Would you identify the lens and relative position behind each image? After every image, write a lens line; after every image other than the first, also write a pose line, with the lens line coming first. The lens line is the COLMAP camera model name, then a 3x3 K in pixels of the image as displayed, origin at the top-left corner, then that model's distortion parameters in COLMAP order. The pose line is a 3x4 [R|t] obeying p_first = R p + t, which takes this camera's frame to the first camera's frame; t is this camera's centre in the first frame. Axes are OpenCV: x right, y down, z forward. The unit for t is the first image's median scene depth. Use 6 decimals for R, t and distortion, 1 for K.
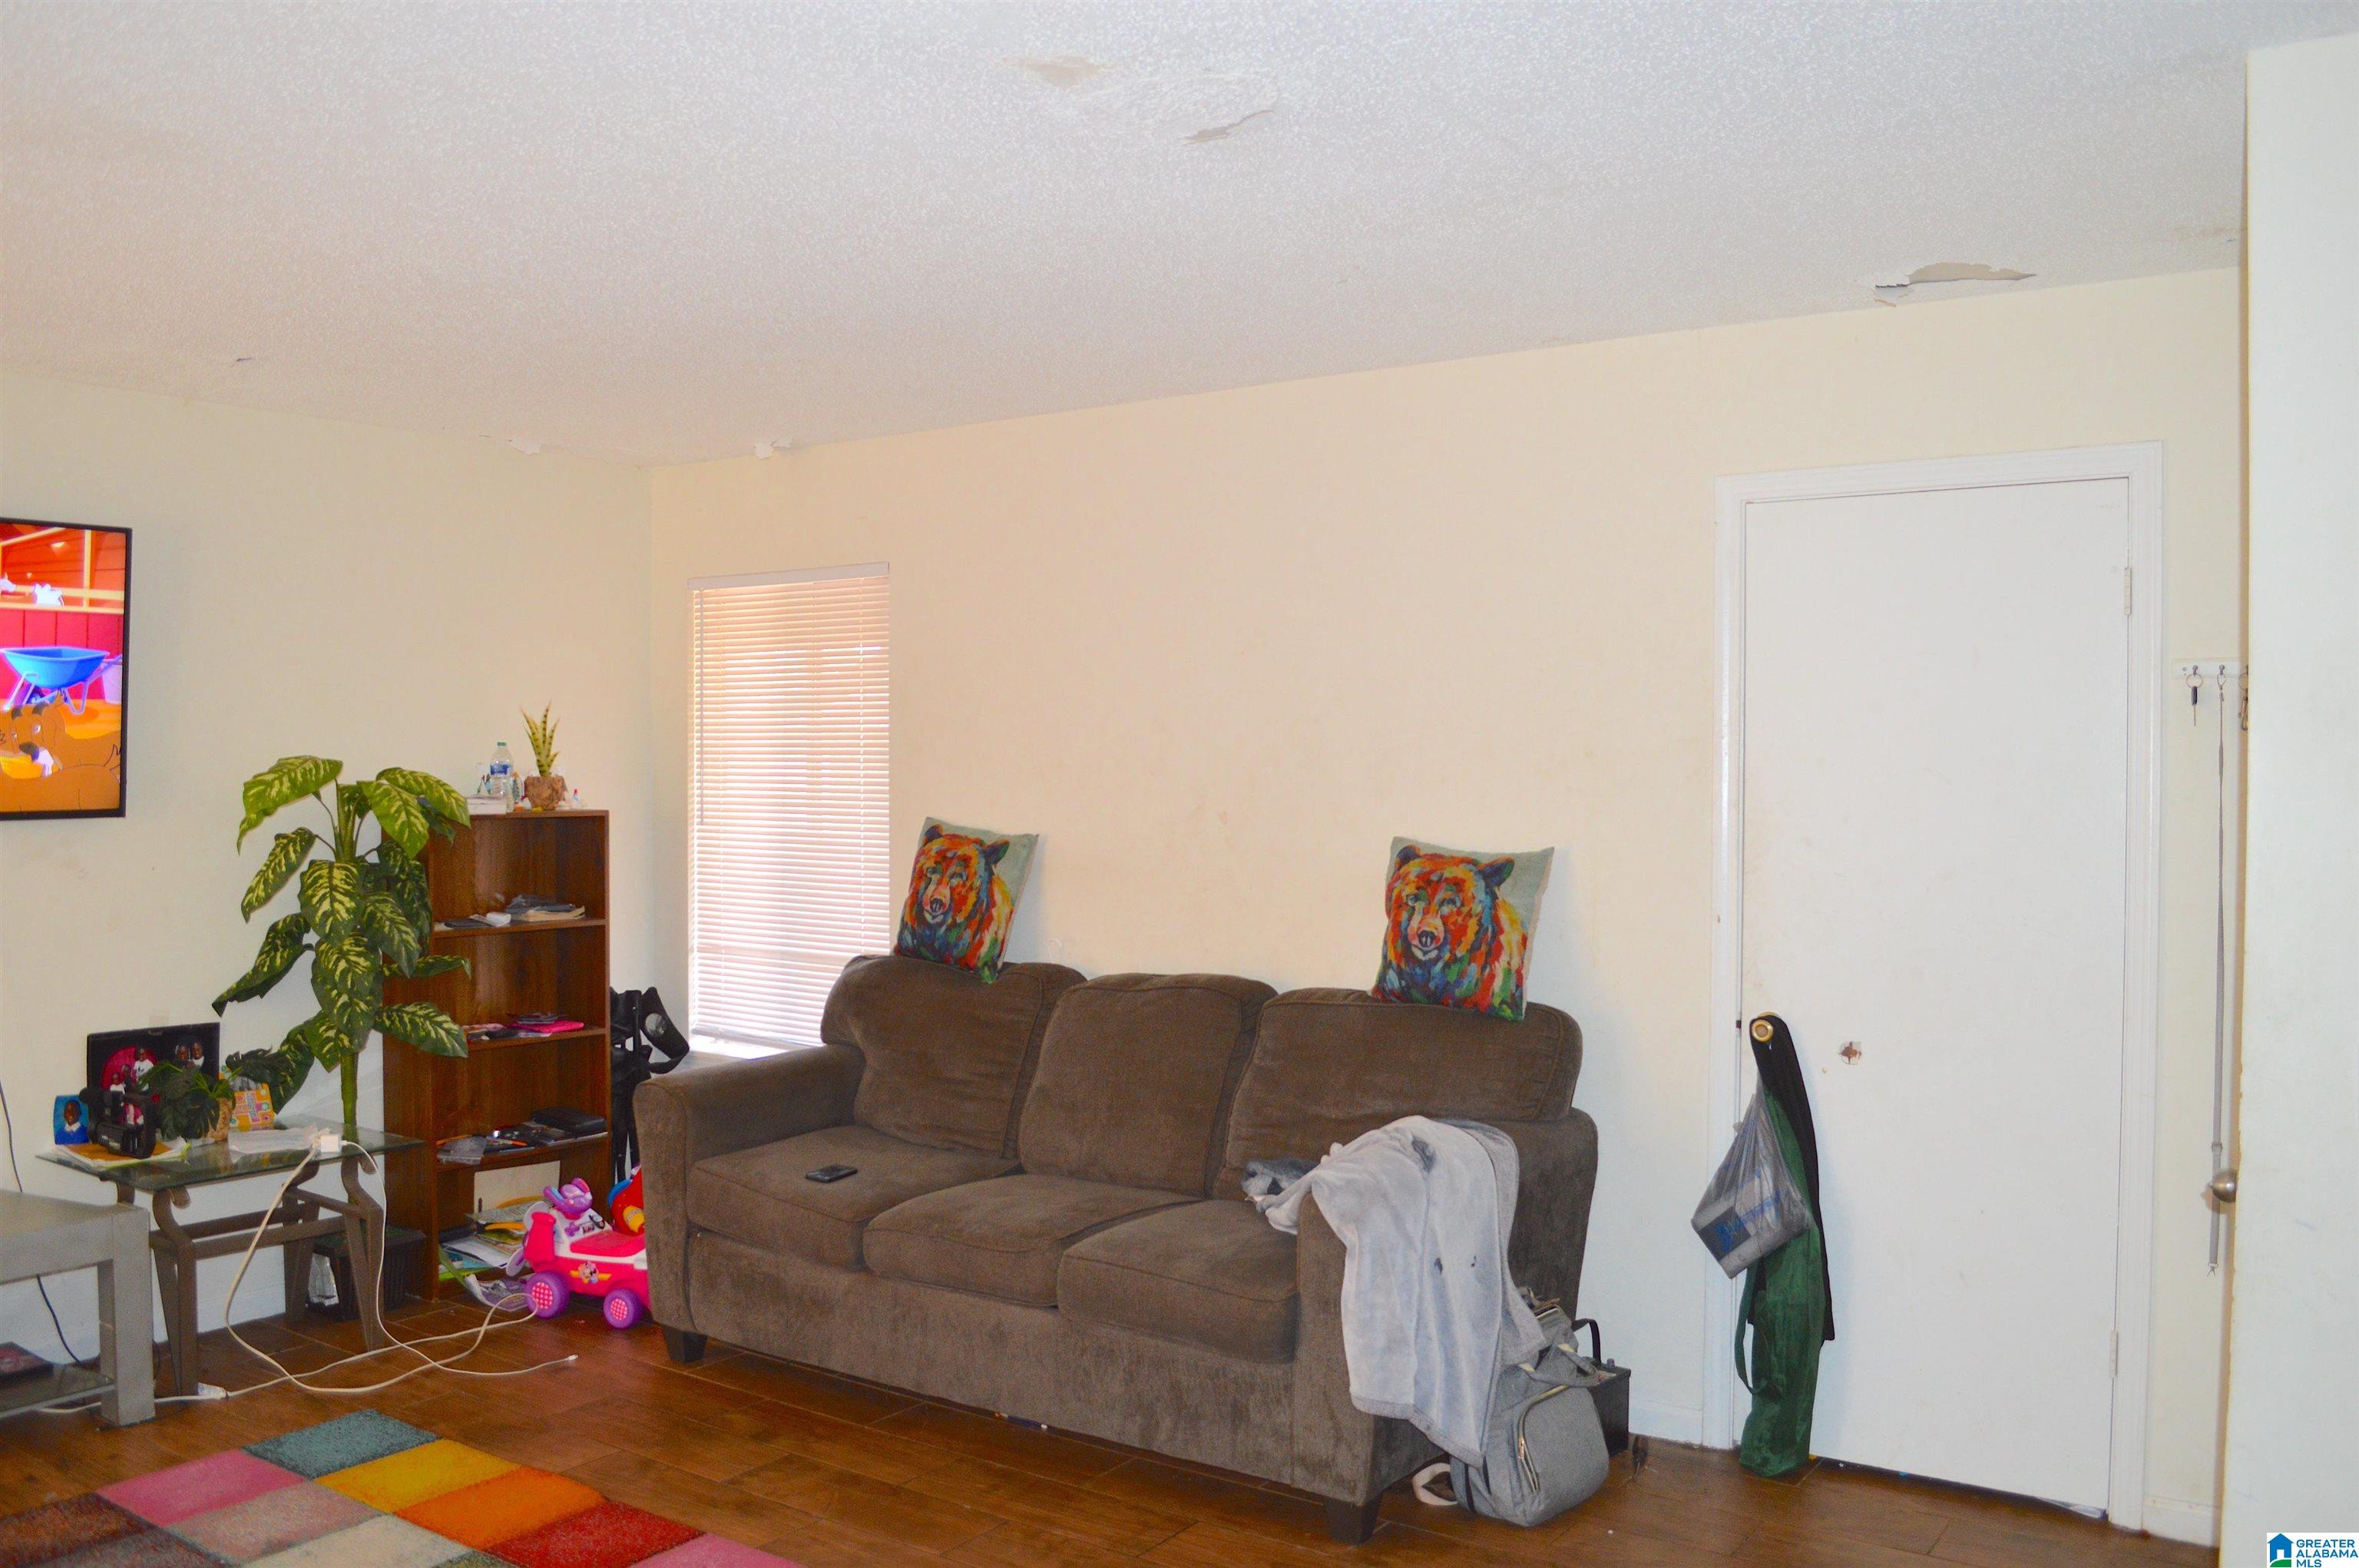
lens RADIAL K [[1891.3, 0, 1174.0], [0, 1891.3, 794.9], [0, 0, 1]] dist [-0.072941, 0.009945]
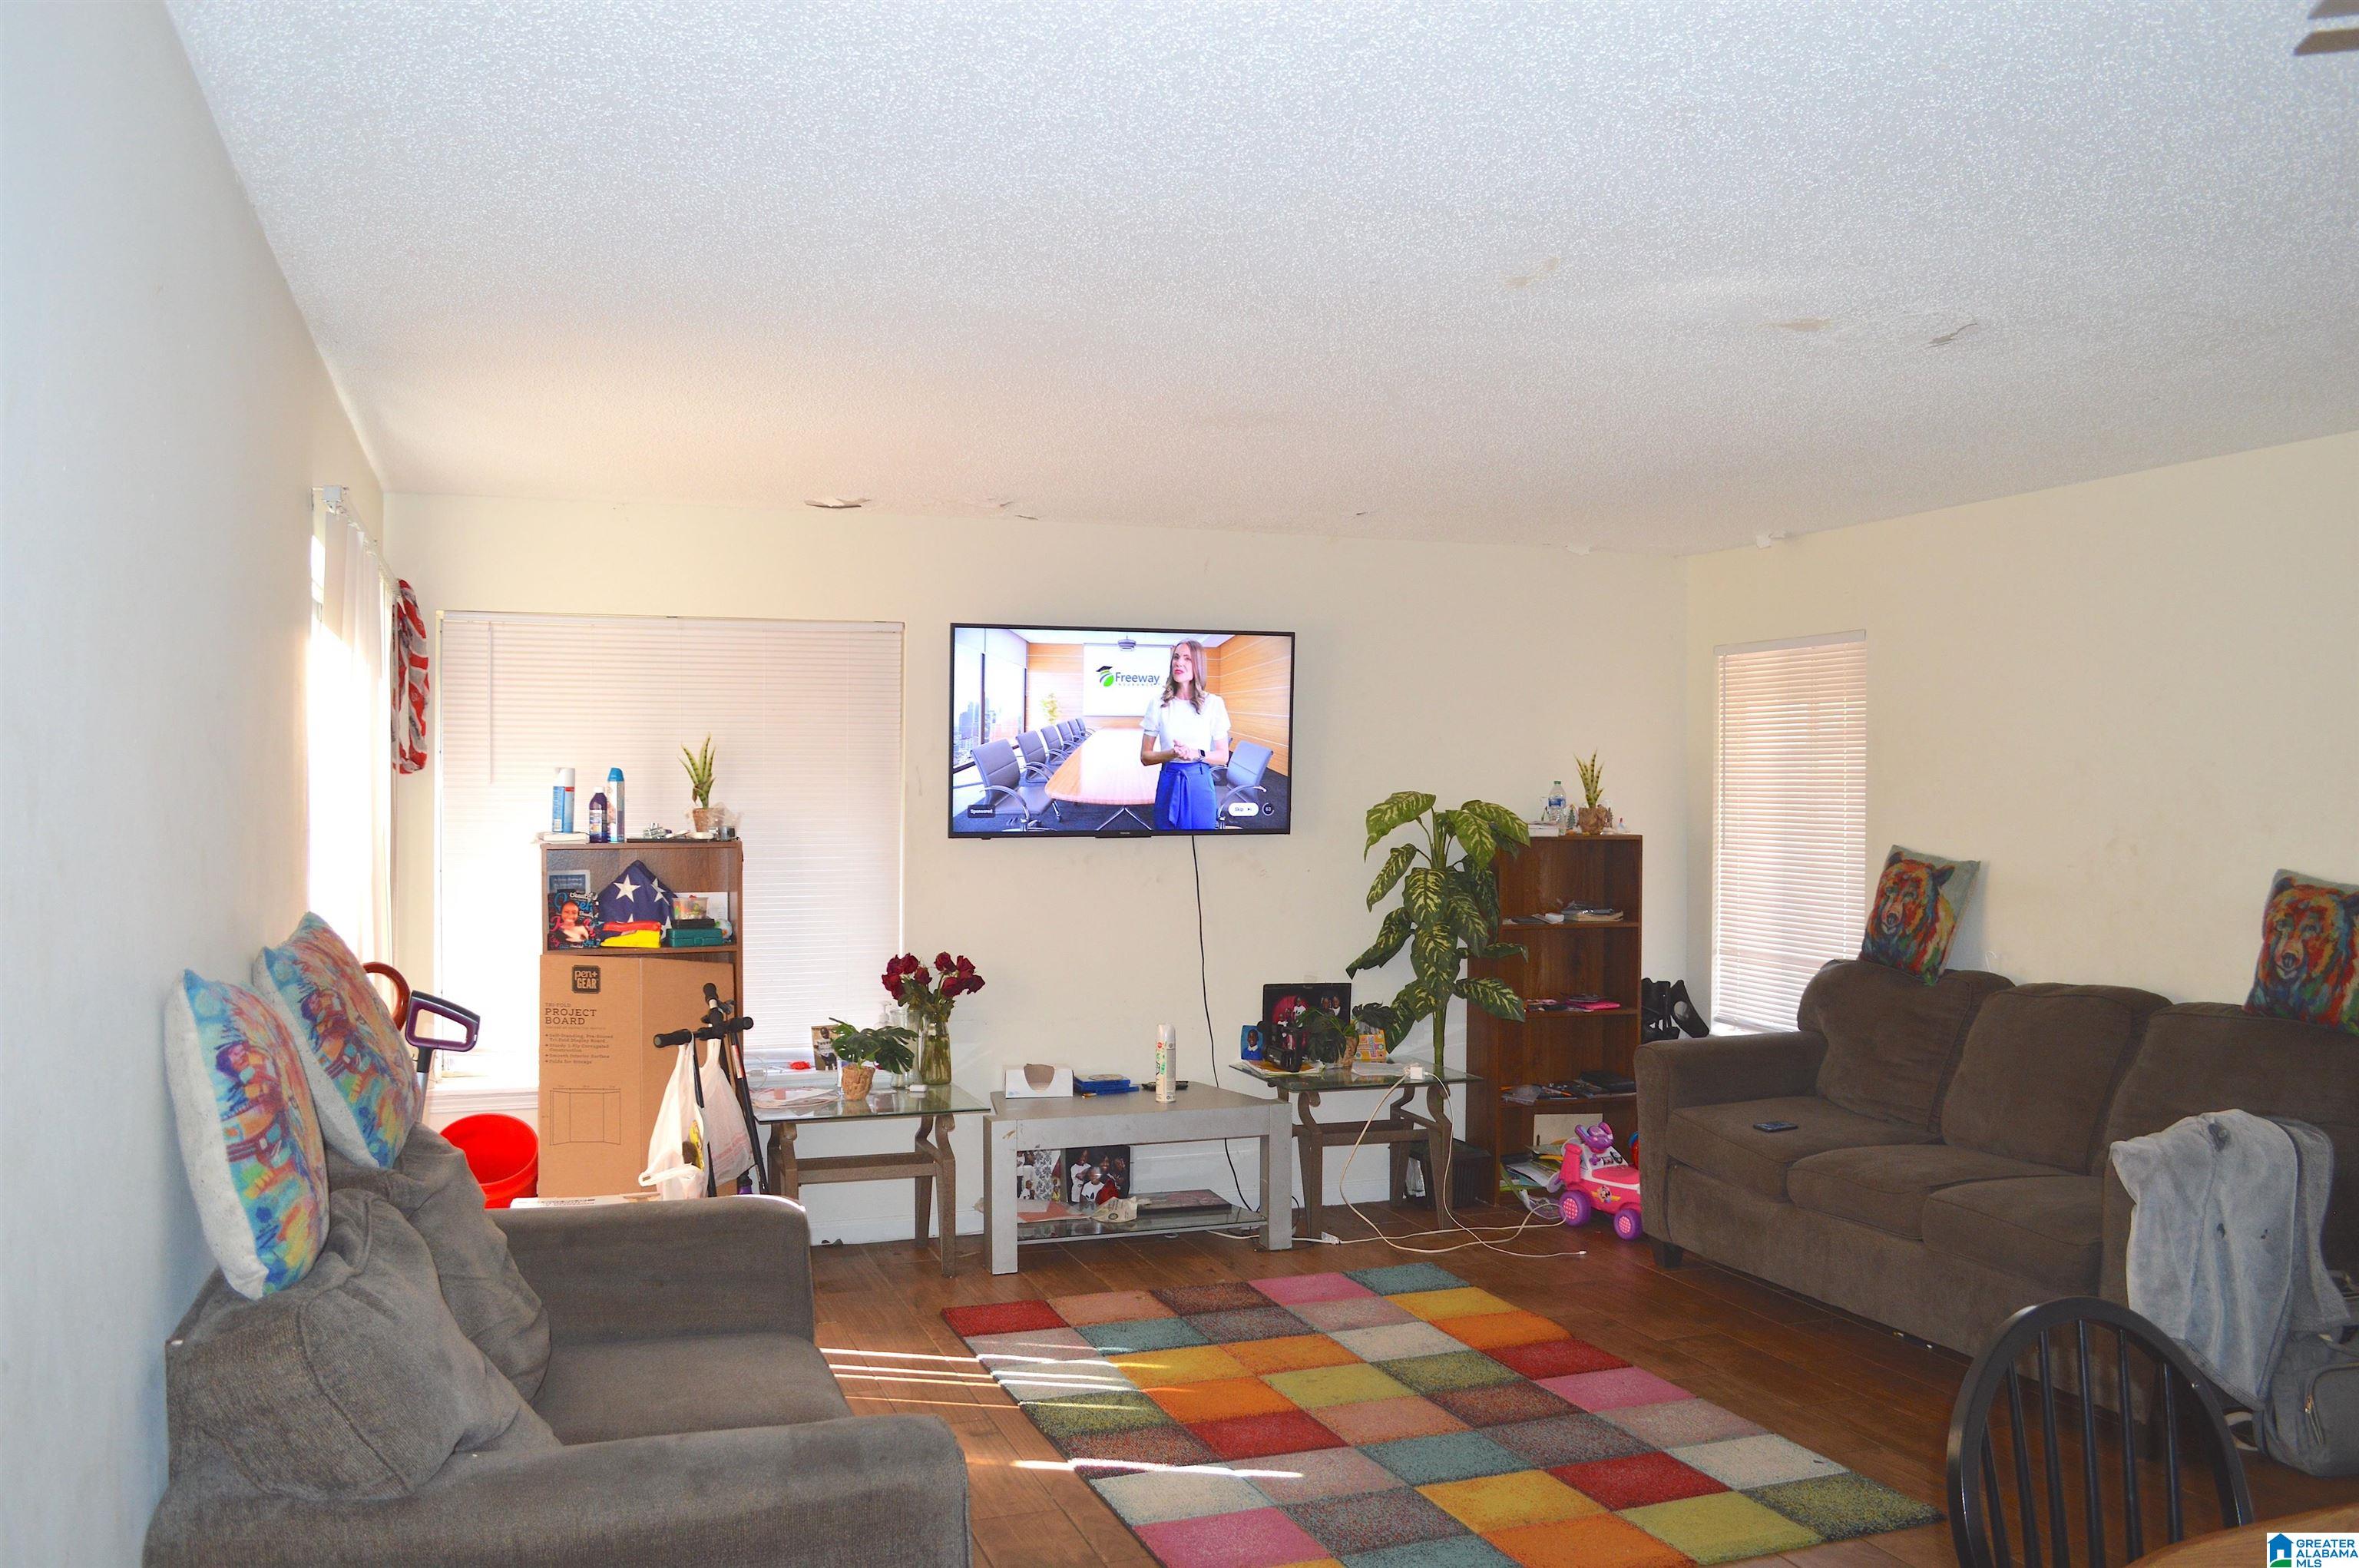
lens RADIAL K [[1891.3, 0, 1187.3], [0, 1891.3, 798.5], [0, 0, 1]] dist [-0.072941, 0.009945]
pose [[0.819956, 0.005773, -0.572398, 0.209173], [-0.013679, 0.999861, -0.009510, -0.000178], [0.572263, 0.015627, 0.819921, -0.250962]]
